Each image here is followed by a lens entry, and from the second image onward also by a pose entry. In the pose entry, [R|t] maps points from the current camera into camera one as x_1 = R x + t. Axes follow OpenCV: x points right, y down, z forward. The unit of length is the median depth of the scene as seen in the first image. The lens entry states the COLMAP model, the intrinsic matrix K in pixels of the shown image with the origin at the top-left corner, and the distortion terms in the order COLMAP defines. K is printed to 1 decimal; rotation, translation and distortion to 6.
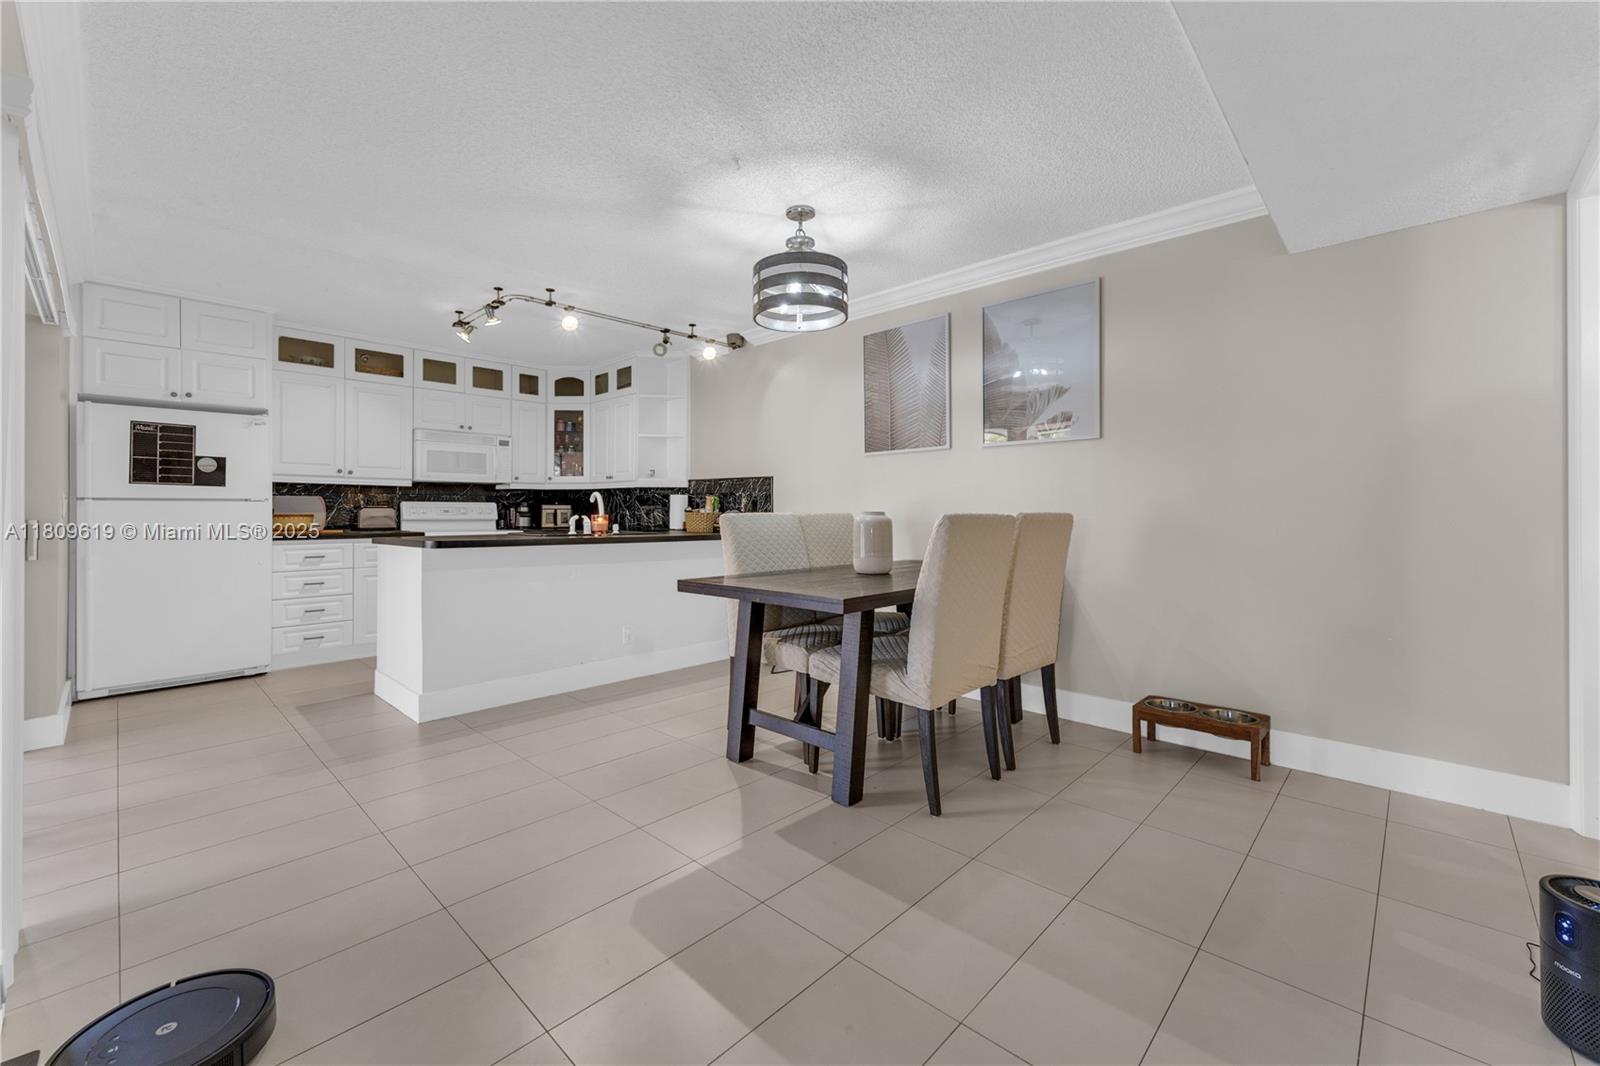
lens RADIAL K [[652.7, 0, 799.5], [0, 652.7, 521.2], [0, 0, 1]] dist [0.001198, 0.000087]
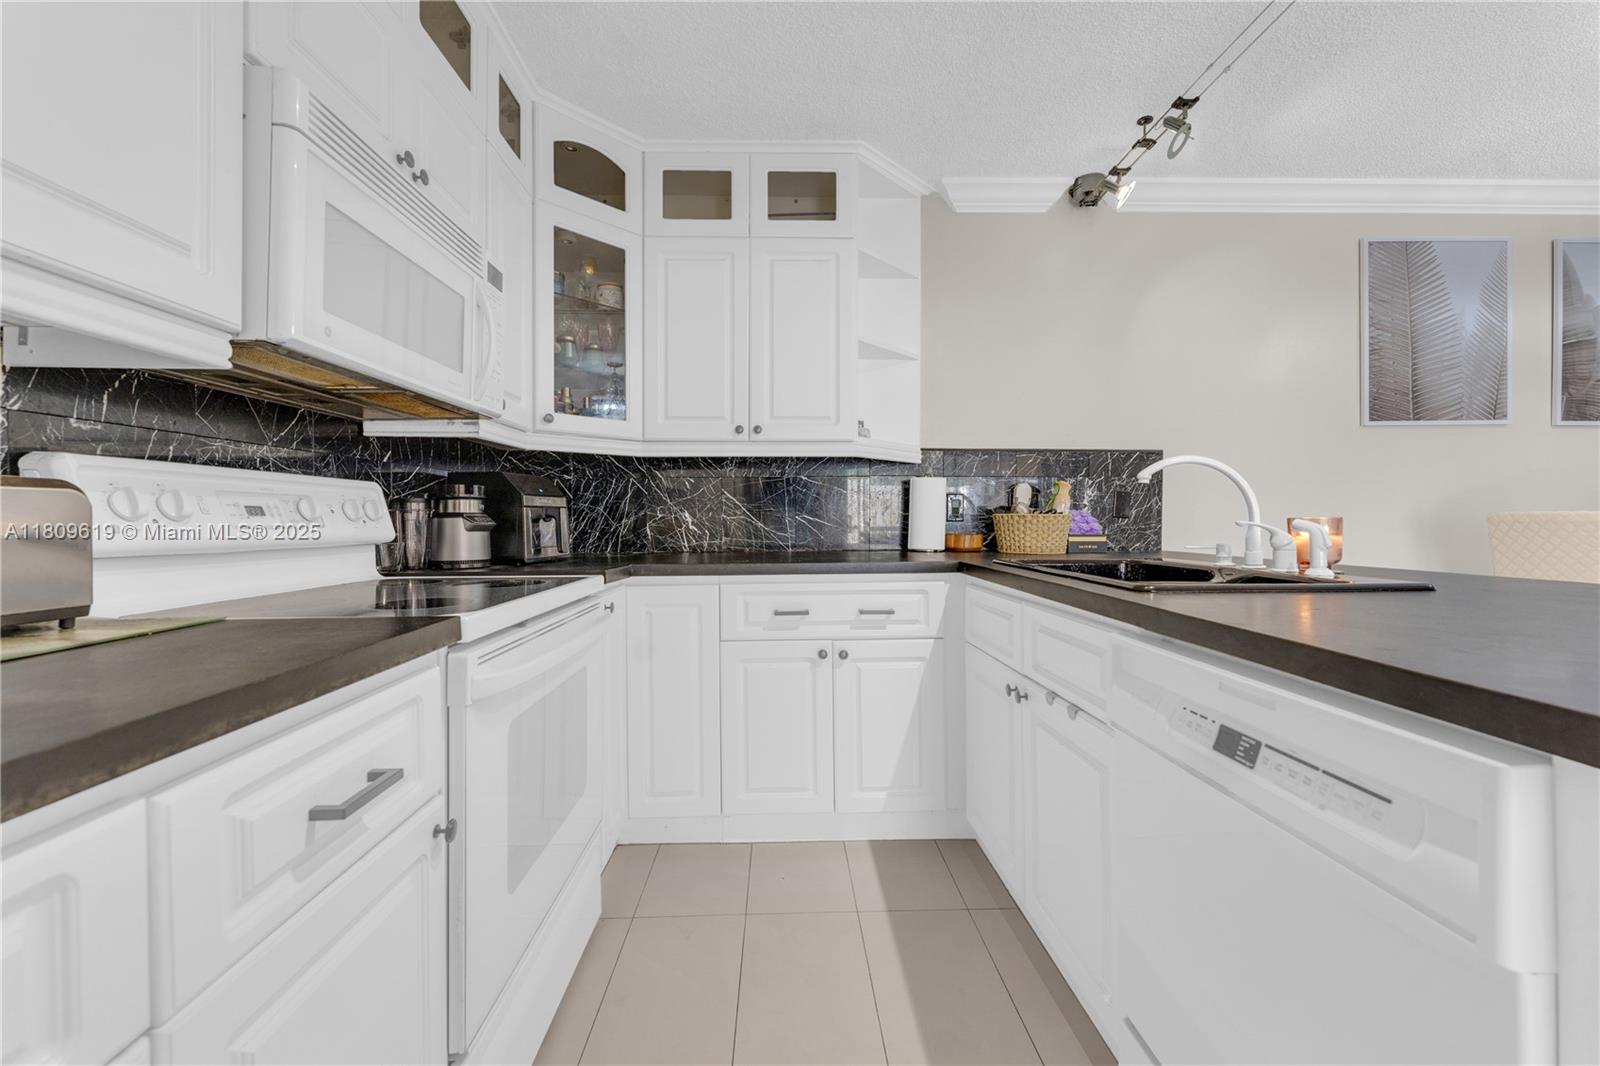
lens RADIAL K [[652.7, 0, 797.9], [0, 652.7, 522.3], [0, 0, 1]] dist [0.001198, 0.000087]
pose [[0.705204, -0.008070, 0.708958, -0.584042], [0.013349, 0.999909, -0.001896, -0.008082], [-0.708878, 0.010800, 0.705248, 0.723299]]
